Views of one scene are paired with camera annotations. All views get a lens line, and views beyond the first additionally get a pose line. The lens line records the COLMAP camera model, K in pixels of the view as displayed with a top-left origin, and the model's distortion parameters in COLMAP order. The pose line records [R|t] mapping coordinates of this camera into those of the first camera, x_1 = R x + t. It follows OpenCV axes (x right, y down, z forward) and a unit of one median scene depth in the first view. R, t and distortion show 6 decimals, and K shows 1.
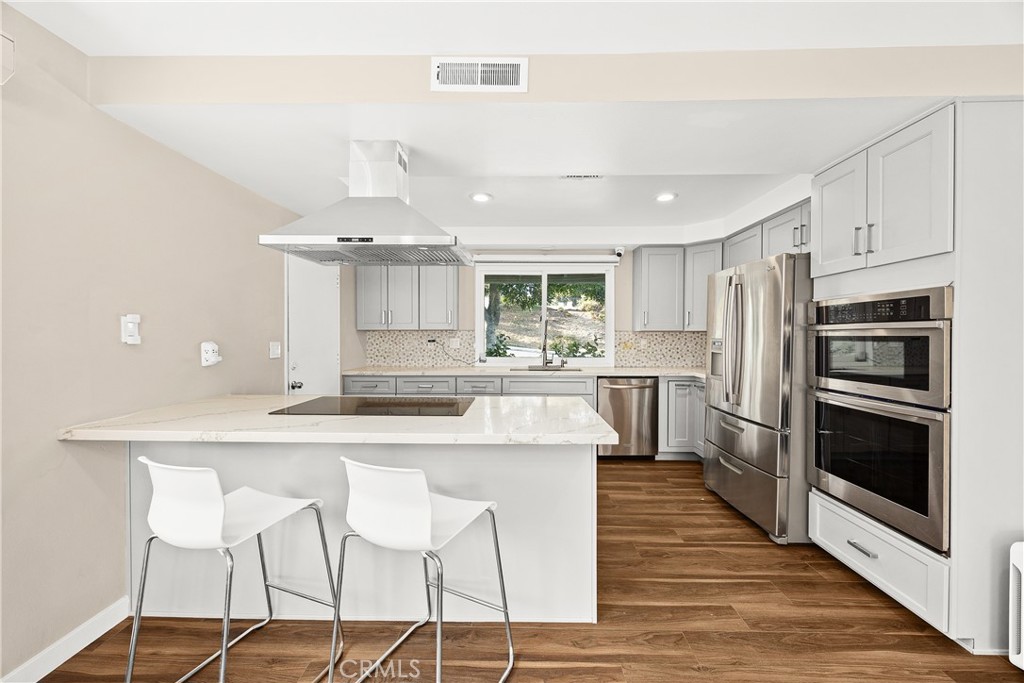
lens RADIAL K [[385.0, 0, 509.6], [0, 385.0, 338.4], [0, 0, 1]] dist [0.002498, 0.000146]
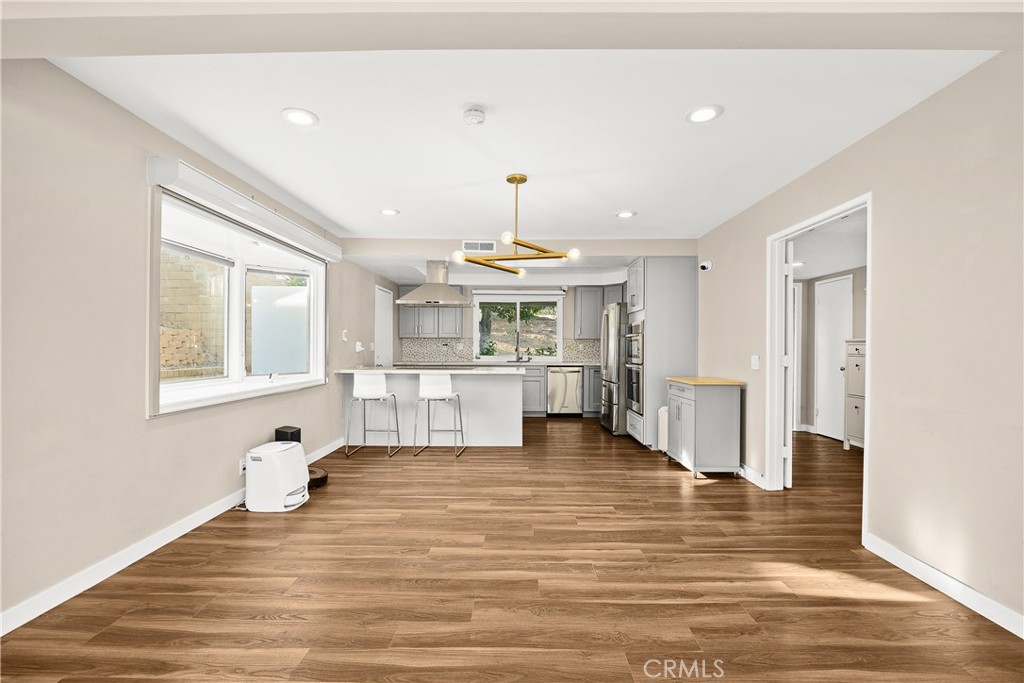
lens RADIAL K [[462.1, 0, 508.7], [0, 462.1, 347.4], [0, 0, 1]] dist [-0.000572, -0.000026]
pose [[0.999984, 0.003486, 0.004421, 0.053053], [-0.003446, 0.999954, -0.008985, 0.038311], [-0.004452, 0.008970, 0.999950, -1.006057]]
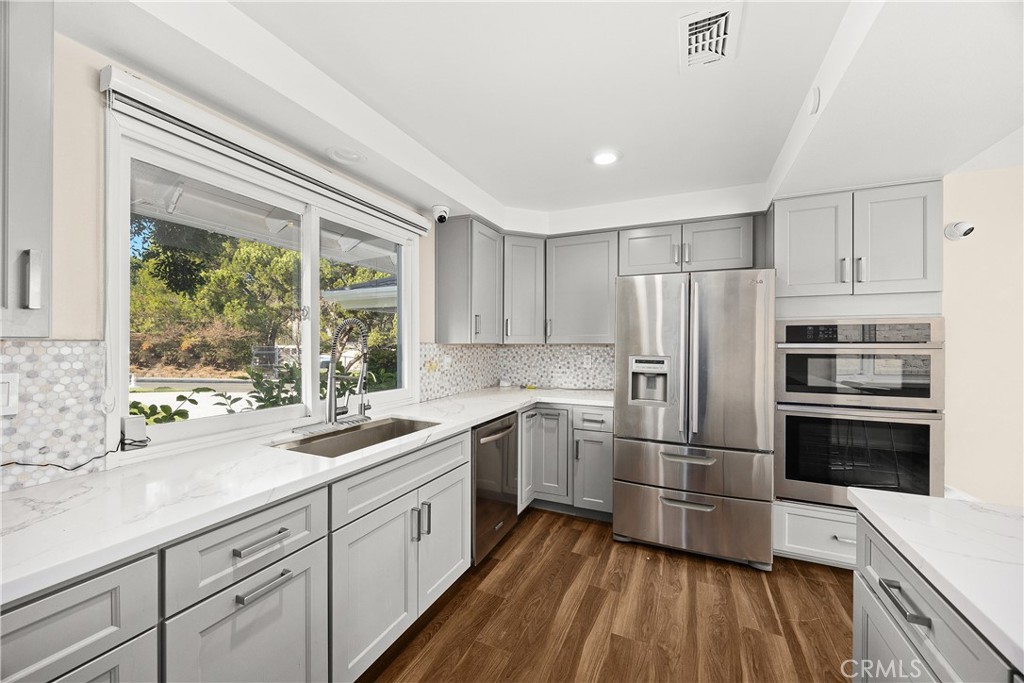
lens RADIAL K [[390.1, 0, 512.5], [0, 390.1, 343.5], [0, 0, 1]] dist [-0.000657, 0.000062]
pose [[0.398099, 0.001599, 0.917341, -0.267063], [0.003132, 0.999990, -0.003103, -0.018525], [-0.917337, 0.004108, 0.398090, 0.720198]]
